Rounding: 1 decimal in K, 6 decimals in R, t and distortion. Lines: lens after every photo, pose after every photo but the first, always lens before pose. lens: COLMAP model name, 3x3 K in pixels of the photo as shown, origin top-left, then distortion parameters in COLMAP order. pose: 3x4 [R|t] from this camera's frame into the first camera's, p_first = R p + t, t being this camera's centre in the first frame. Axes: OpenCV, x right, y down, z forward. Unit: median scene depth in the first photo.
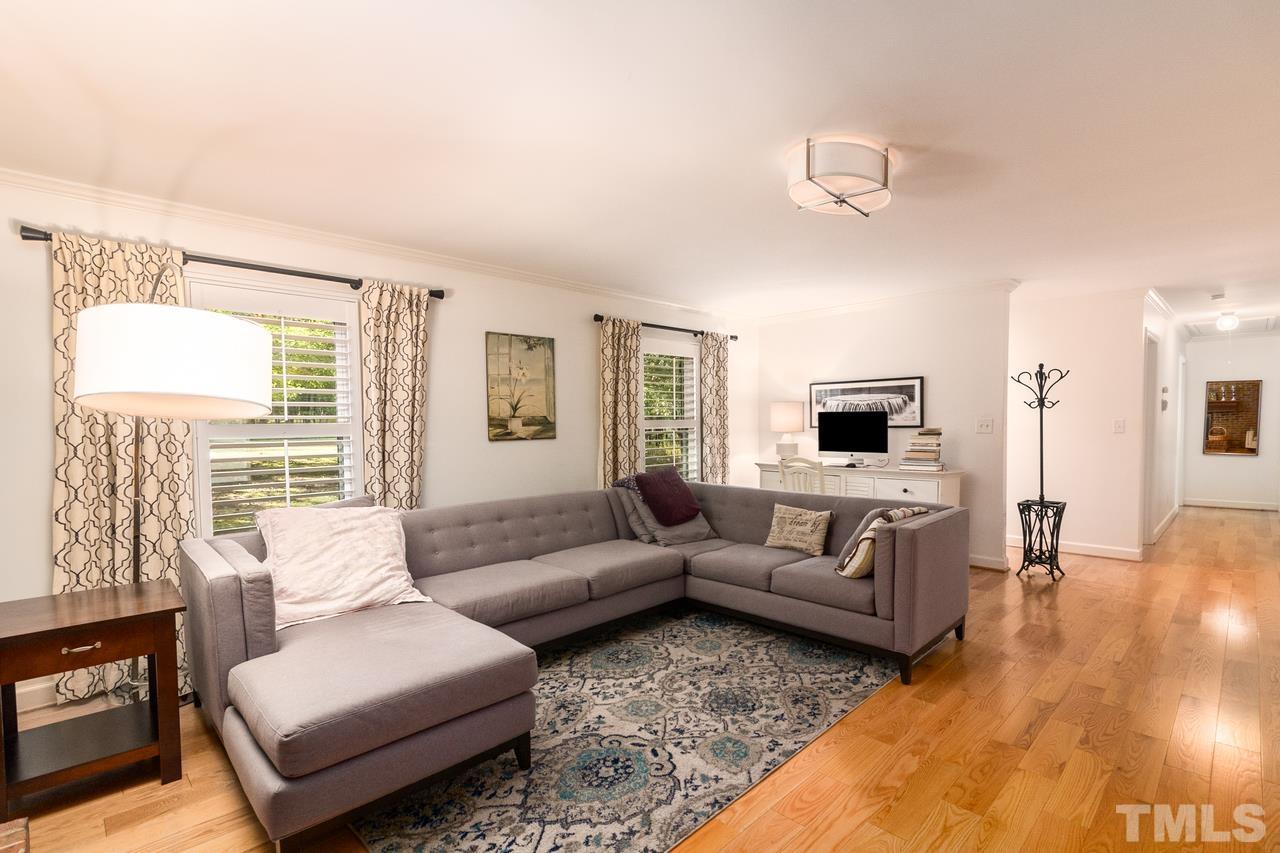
lens RADIAL K [[601.8, 0, 650.3], [0, 601.8, 432.7], [0, 0, 1]] dist [-0.009931, 0.001843]
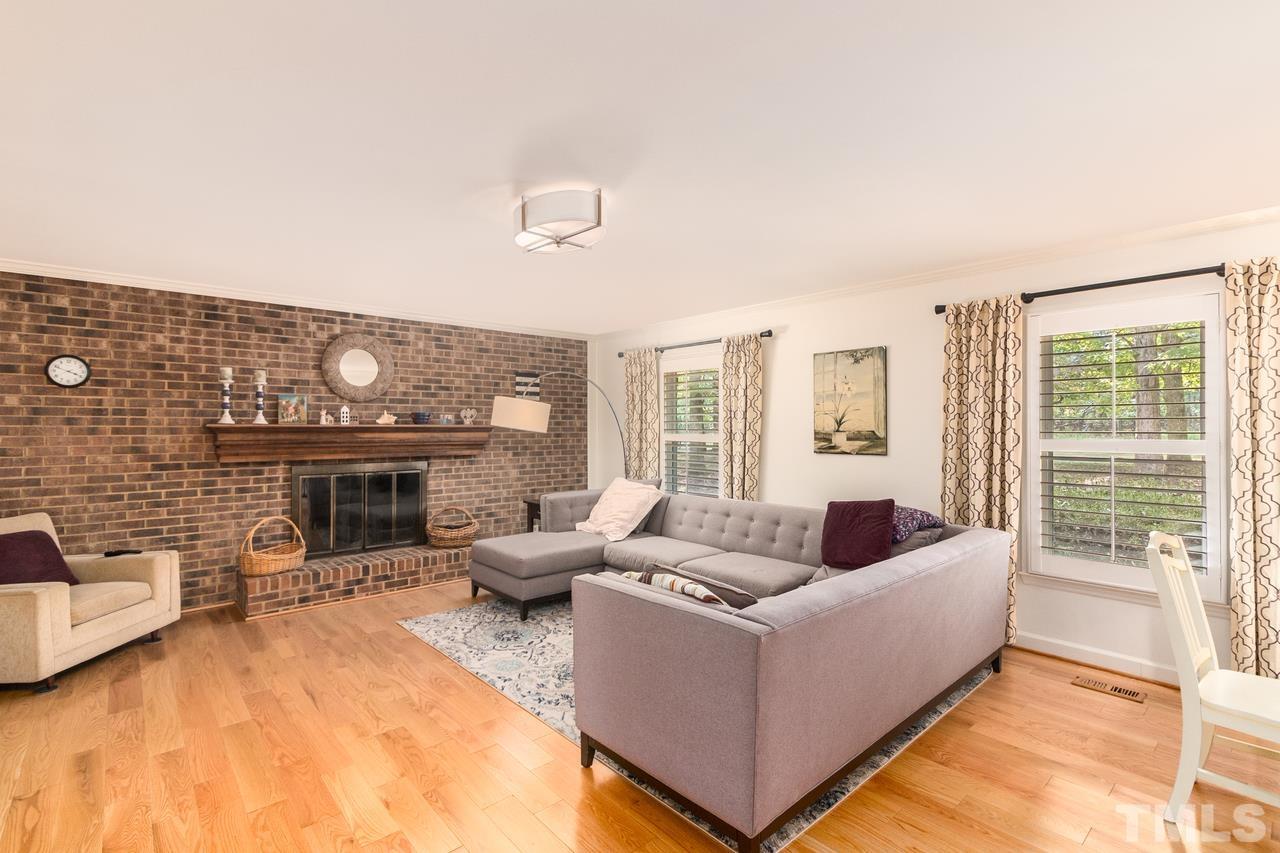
lens RADIAL K [[601.8, 0, 644.4], [0, 601.8, 423.5], [0, 0, 1]] dist [-0.009931, 0.001843]
pose [[-0.066189, 0.010181, -0.997755, 1.242498], [-0.016698, 0.999797, 0.011310, -0.069412], [0.997667, 0.017409, -0.066005, 1.120035]]
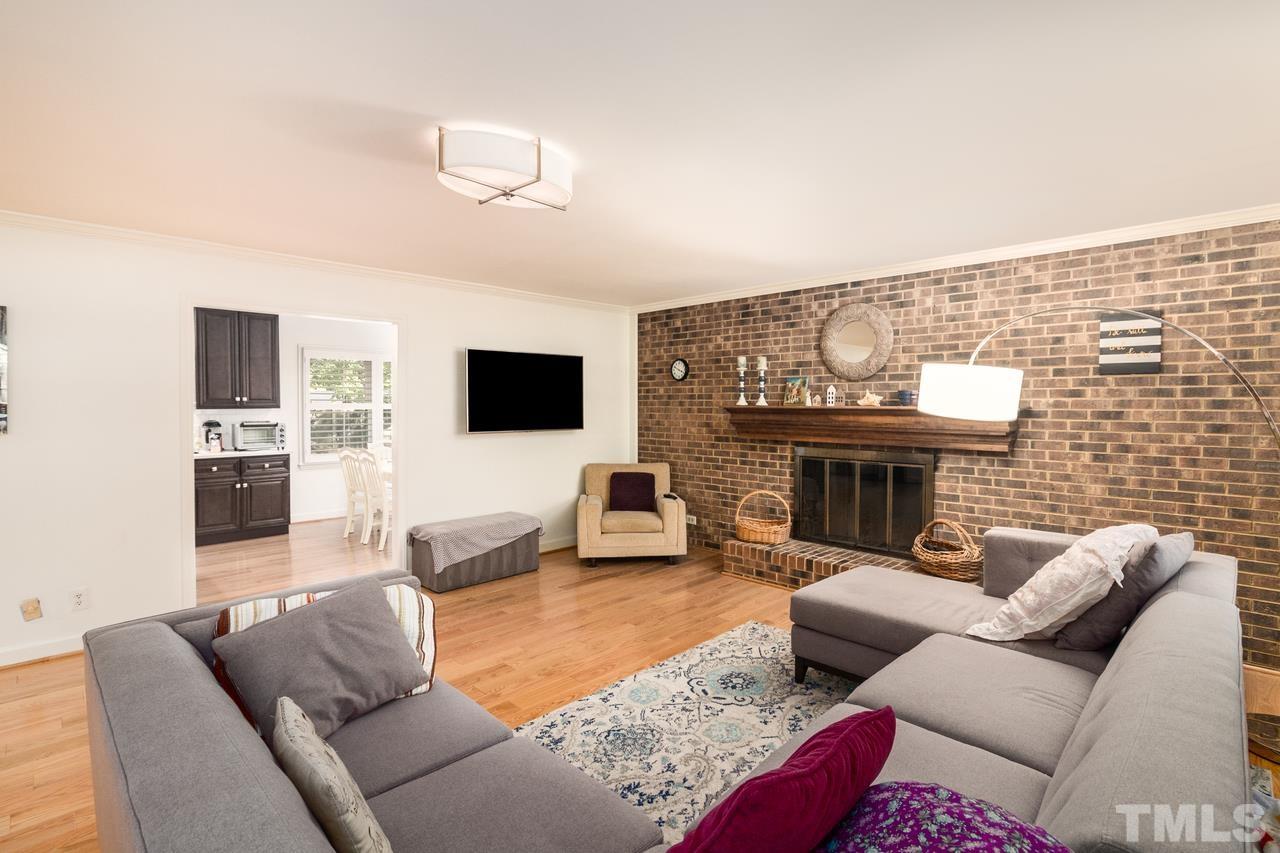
lens RADIAL K [[601.8, 0, 634.3], [0, 601.8, 419.0], [0, 0, 1]] dist [-0.009931, 0.001843]
pose [[-0.999752, 0.011768, 0.018880, 0.097139], [0.012527, 0.999097, 0.040600, -0.069814], [-0.018386, 0.040826, -0.998997, 1.745093]]
